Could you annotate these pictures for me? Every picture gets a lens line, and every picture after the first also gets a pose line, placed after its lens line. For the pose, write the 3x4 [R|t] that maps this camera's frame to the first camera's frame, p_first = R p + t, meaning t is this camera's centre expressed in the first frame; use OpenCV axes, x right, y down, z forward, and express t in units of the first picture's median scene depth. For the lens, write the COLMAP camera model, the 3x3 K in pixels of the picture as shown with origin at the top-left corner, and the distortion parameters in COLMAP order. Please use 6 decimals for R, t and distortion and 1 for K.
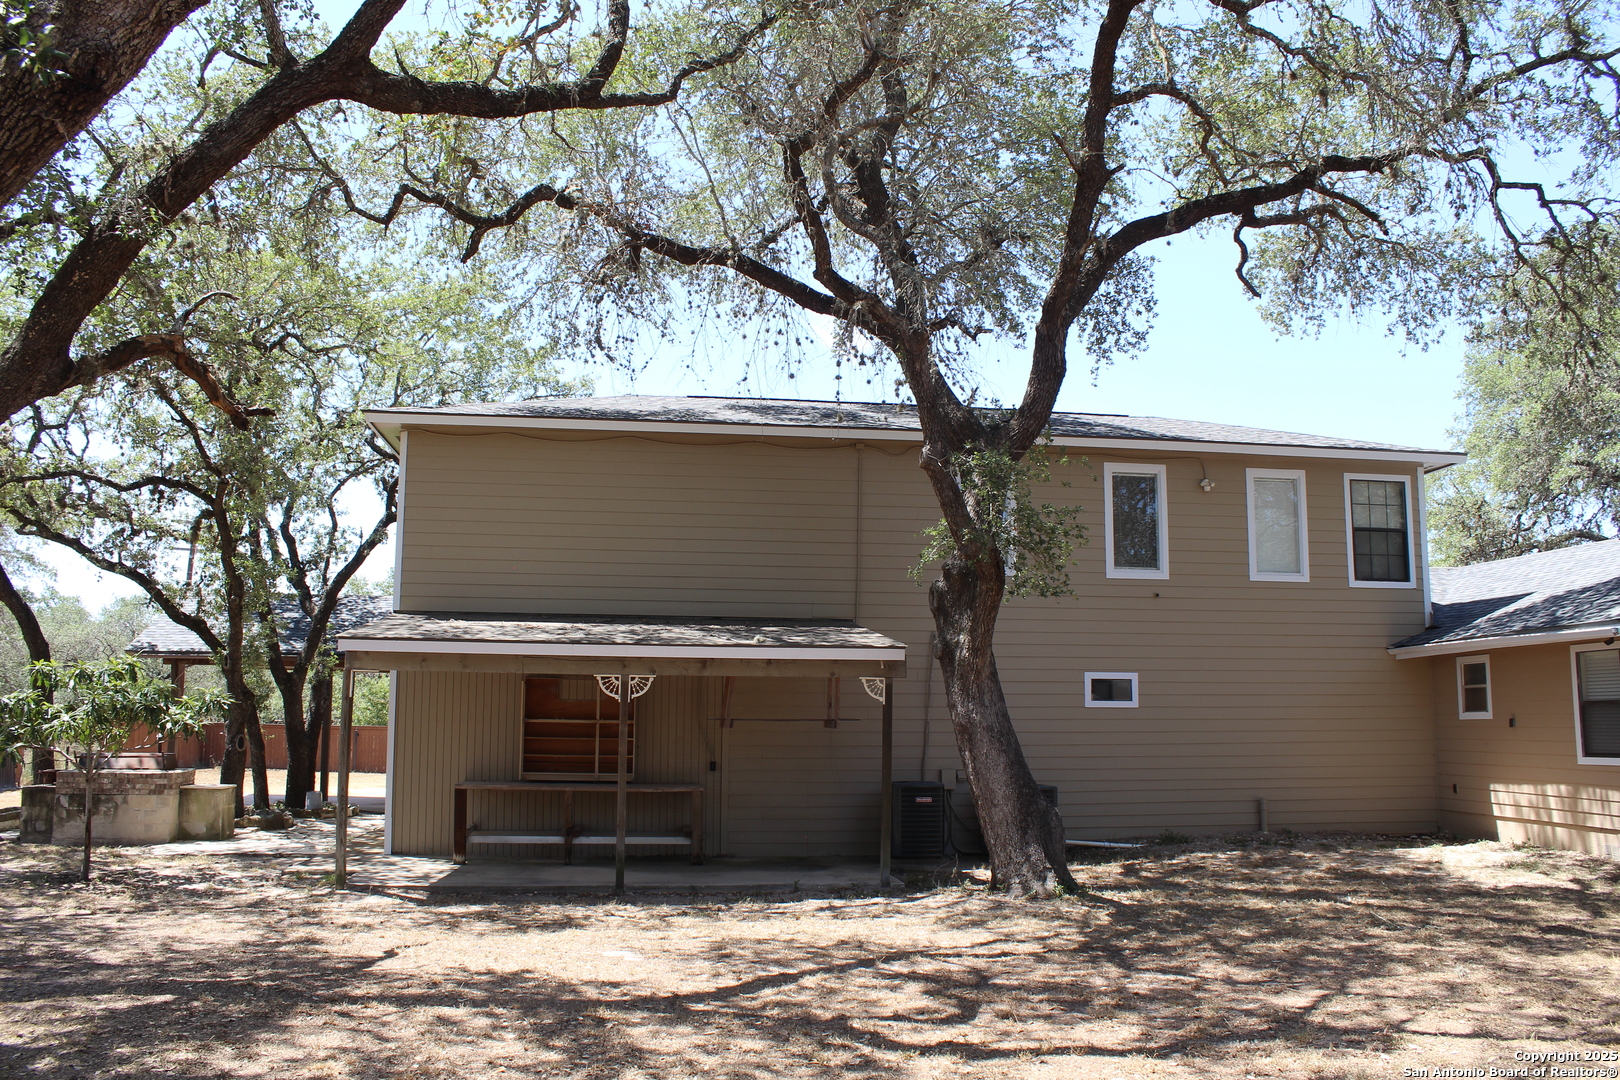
lens RADIAL K [[1356.0, 0, 810.0], [0, 1356.0, 540.0], [0, 0, 1]] dist [-0.177581, 0.201799]
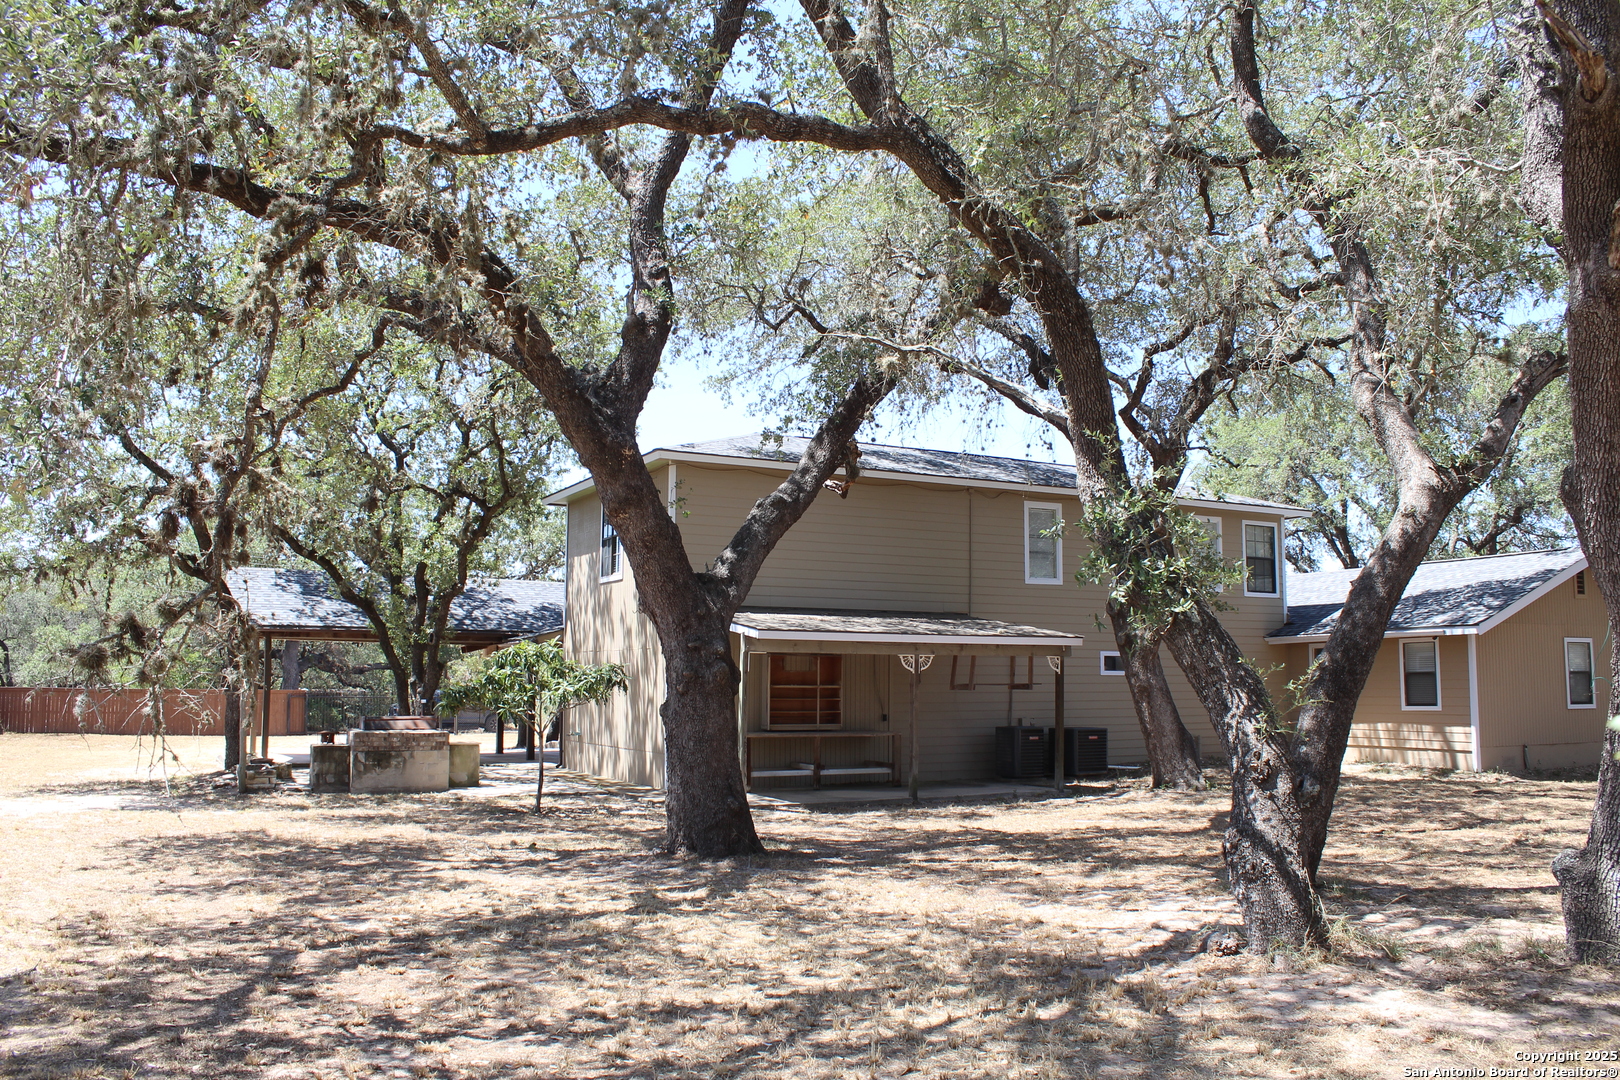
lens RADIAL K [[1356.0, 0, 810.0], [0, 1356.0, 540.0], [0, 0, 1]] dist [-0.177581, 0.201799]
pose [[0.941887, 0.033291, 0.334276, -0.658853], [-0.042209, 0.998920, 0.019447, -0.043043], [-0.333268, -0.032426, 0.942275, -0.305092]]
